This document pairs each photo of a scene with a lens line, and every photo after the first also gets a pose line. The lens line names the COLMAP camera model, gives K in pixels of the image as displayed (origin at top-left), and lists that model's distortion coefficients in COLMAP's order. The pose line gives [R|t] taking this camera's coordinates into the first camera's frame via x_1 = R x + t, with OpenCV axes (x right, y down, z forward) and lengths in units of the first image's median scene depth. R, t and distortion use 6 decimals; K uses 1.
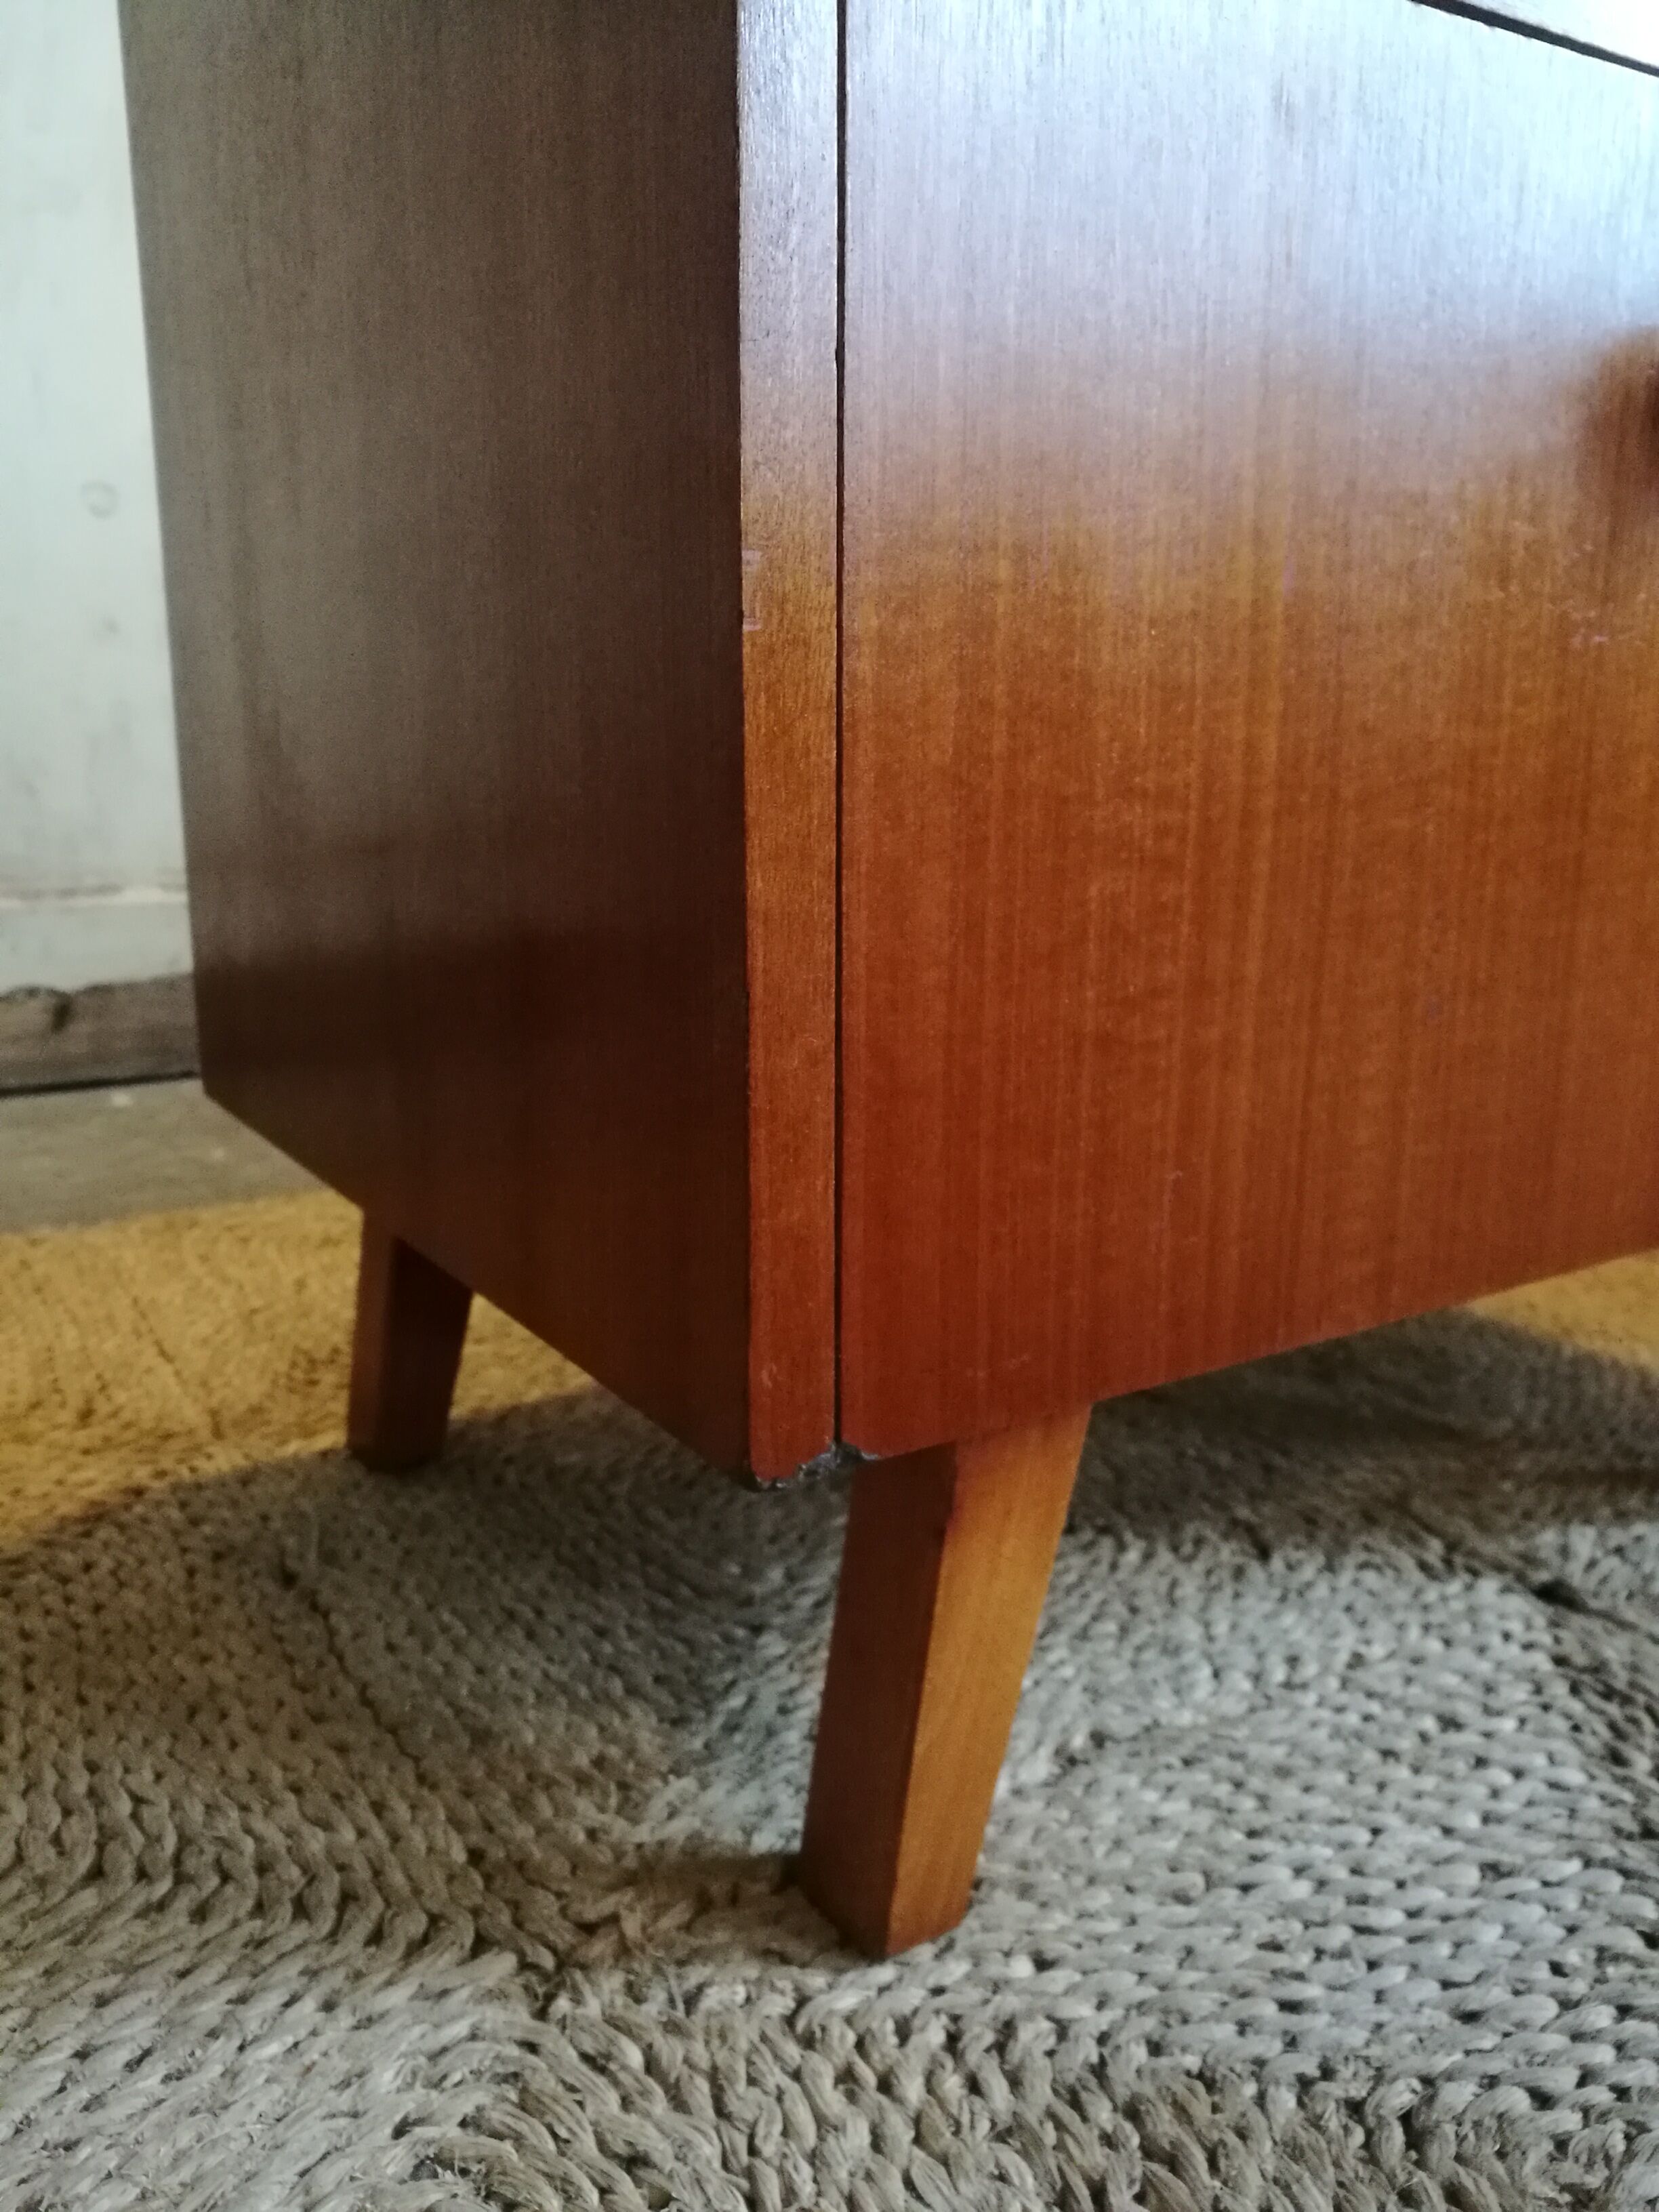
lens RADIAL K [[1748.9, 0, 804.6], [0, 1748.9, 1157.0], [0, 0, 1]] dist [-0.025769, 0.045513]
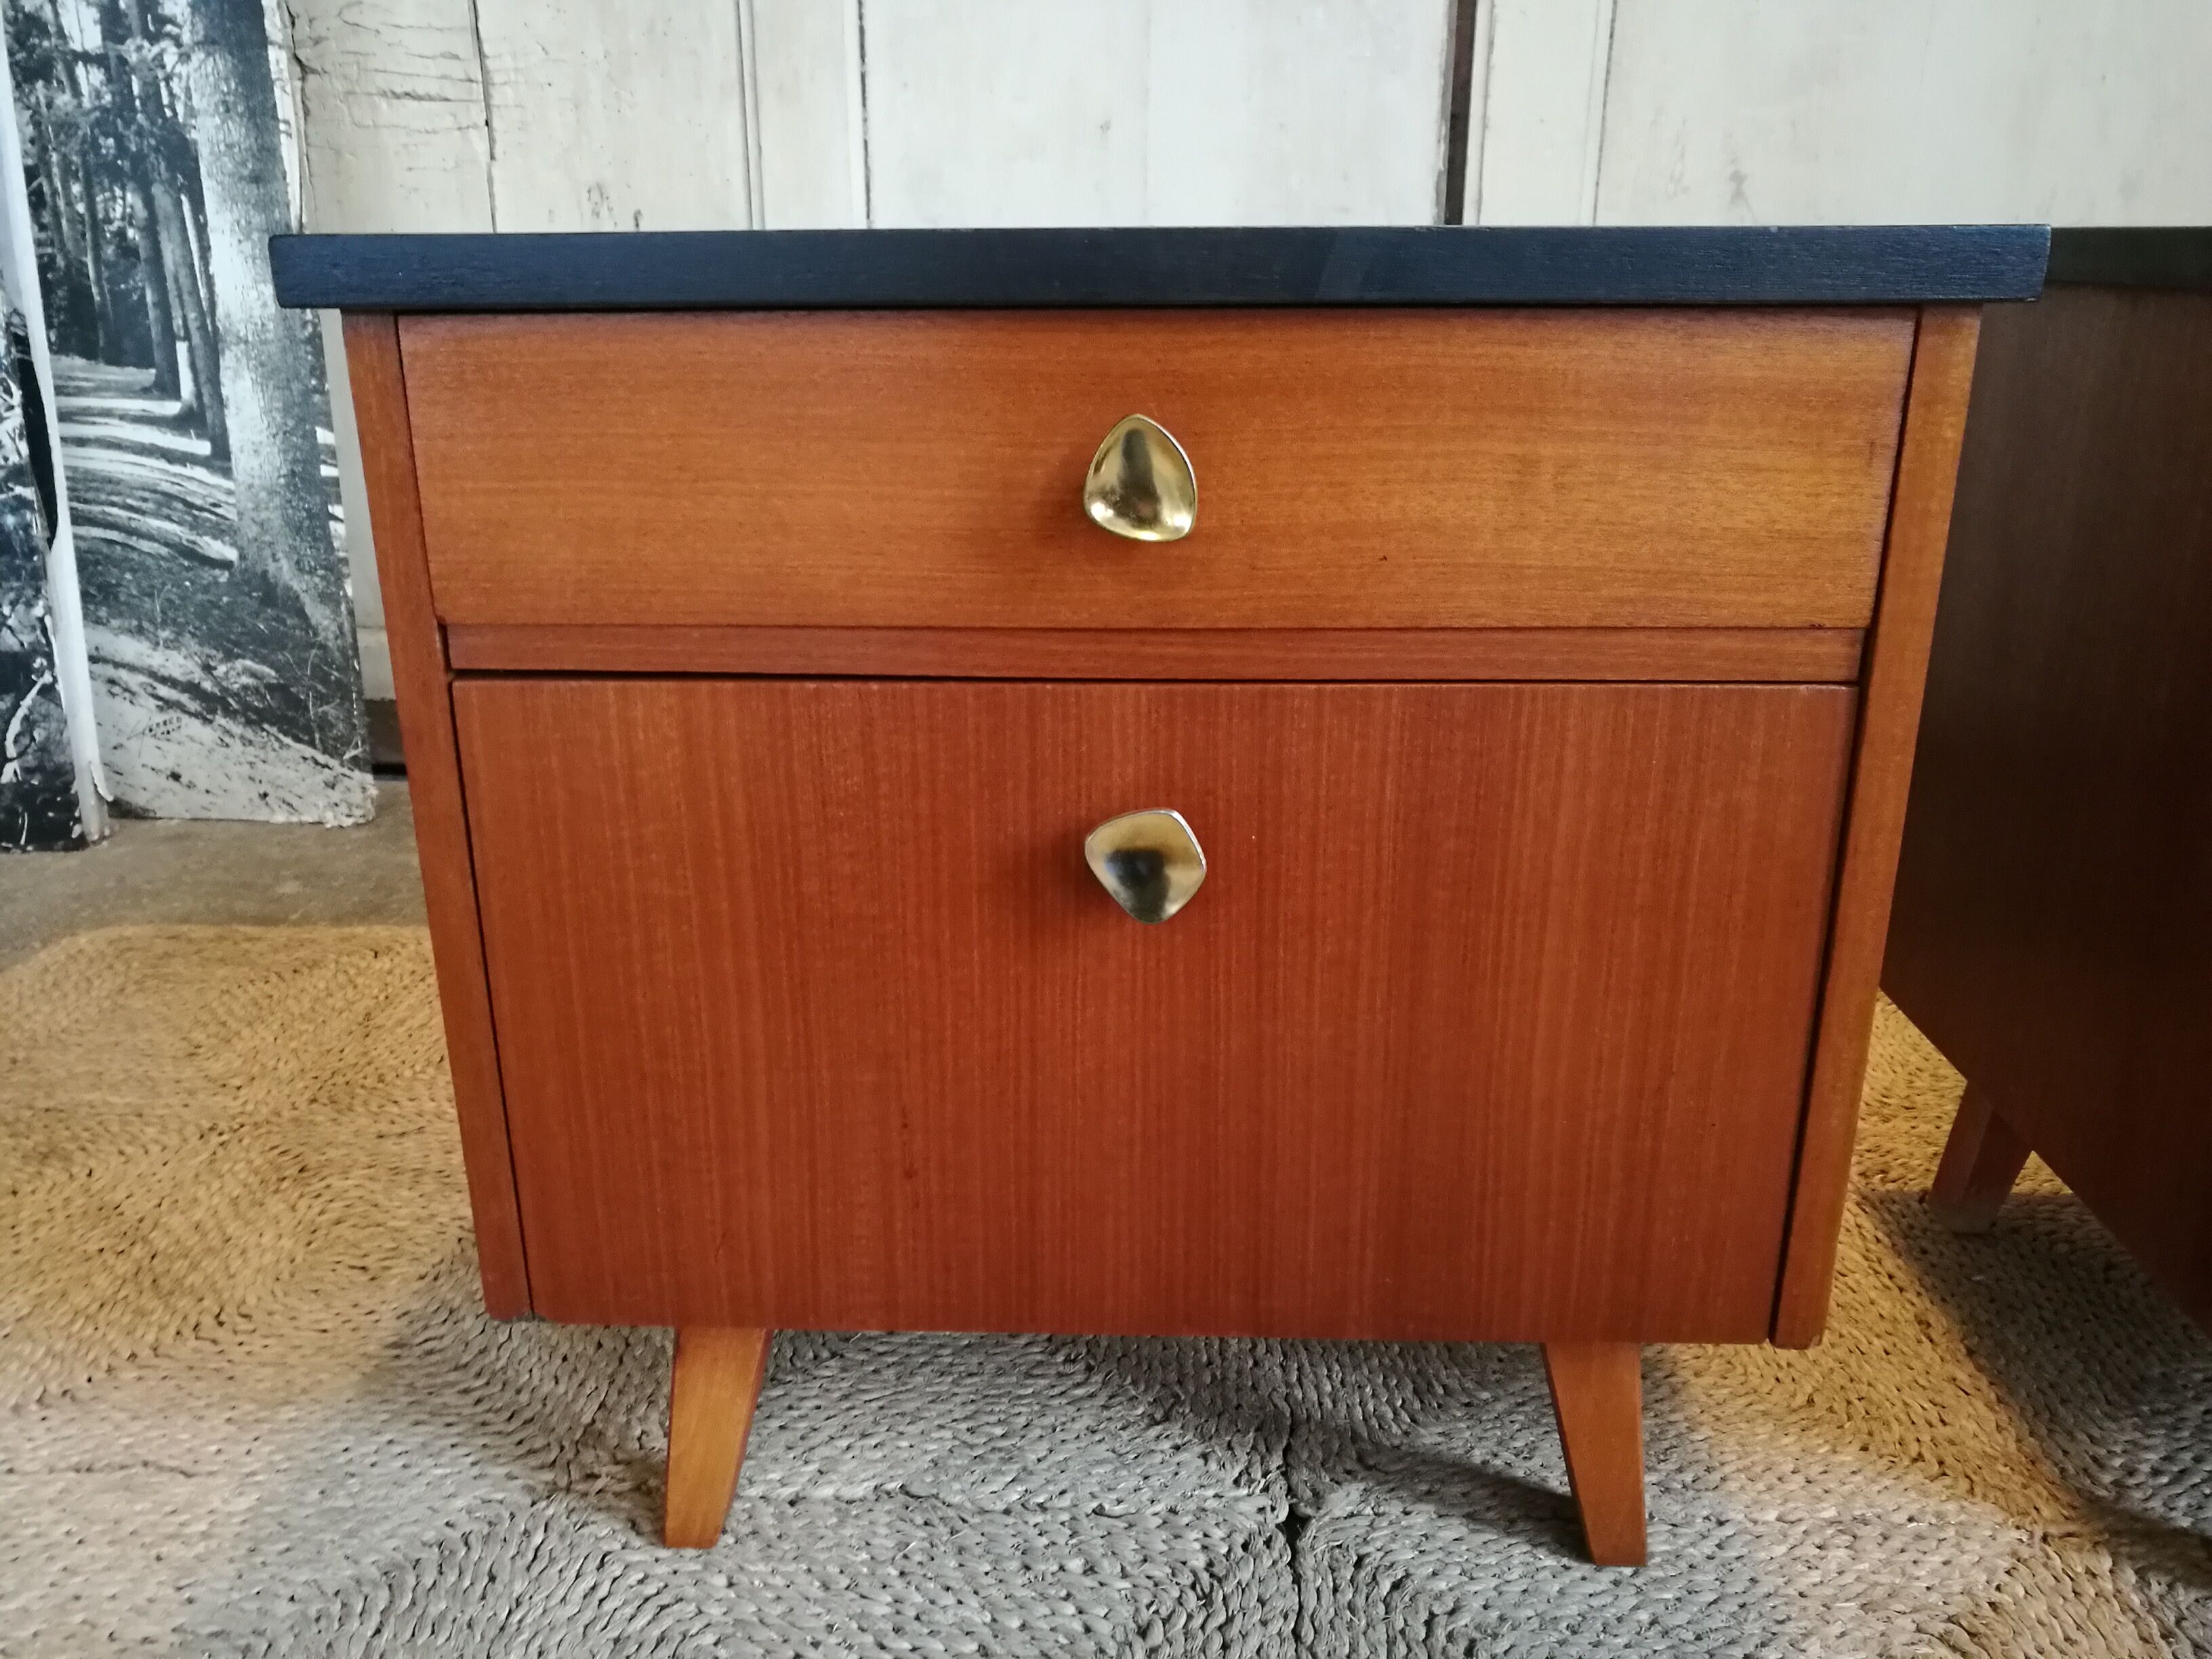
lens RADIAL K [[1748.9, 0, 1105.3], [0, 1748.9, 838.2], [0, 0, 1]] dist [-0.025769, 0.045513]
pose [[0.824644, 0.184110, -0.534851, 1.280863], [-0.138748, 0.982499, 0.124278, -0.605303], [0.548371, -0.028275, 0.835757, -0.335043]]
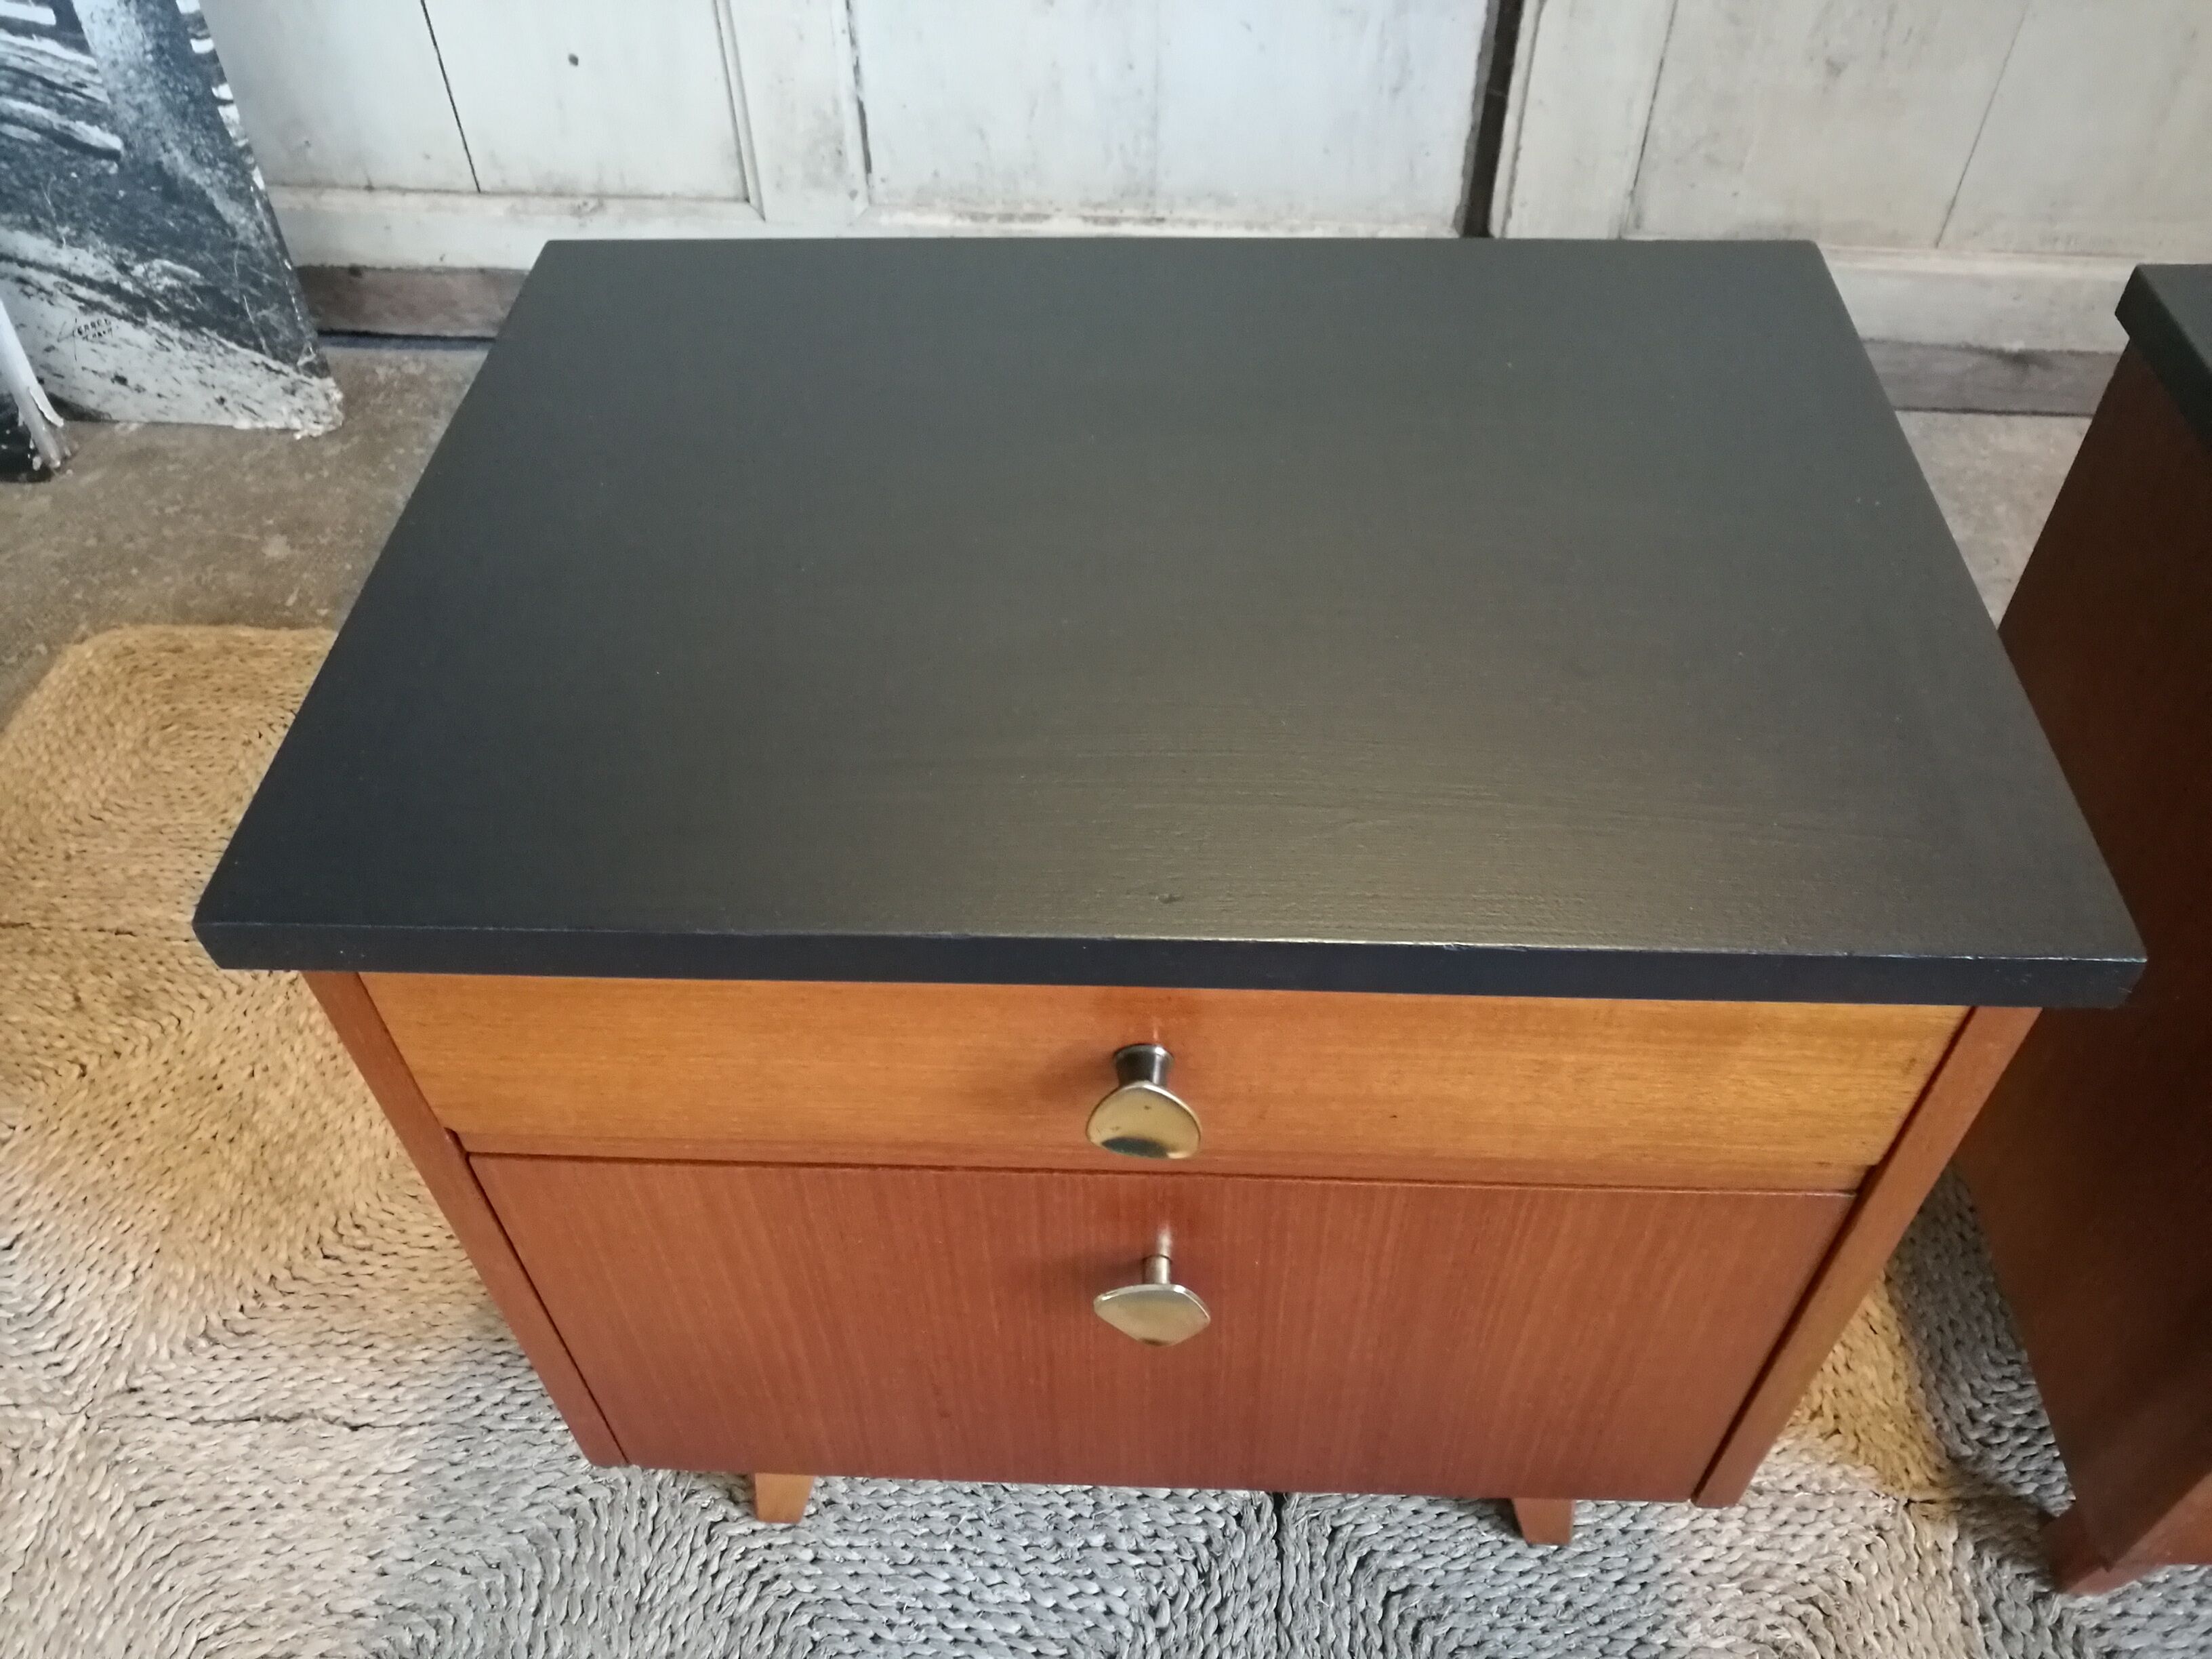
lens RADIAL K [[1748.9, 0, 1105.2], [0, 1748.9, 844.9], [0, 0, 1]] dist [-0.025769, 0.045513]
pose [[0.821804, 0.407869, -0.397845, 0.946656], [-0.122620, 0.808499, 0.575581, -1.622548], [0.556419, -0.424232, 0.714441, -0.051347]]
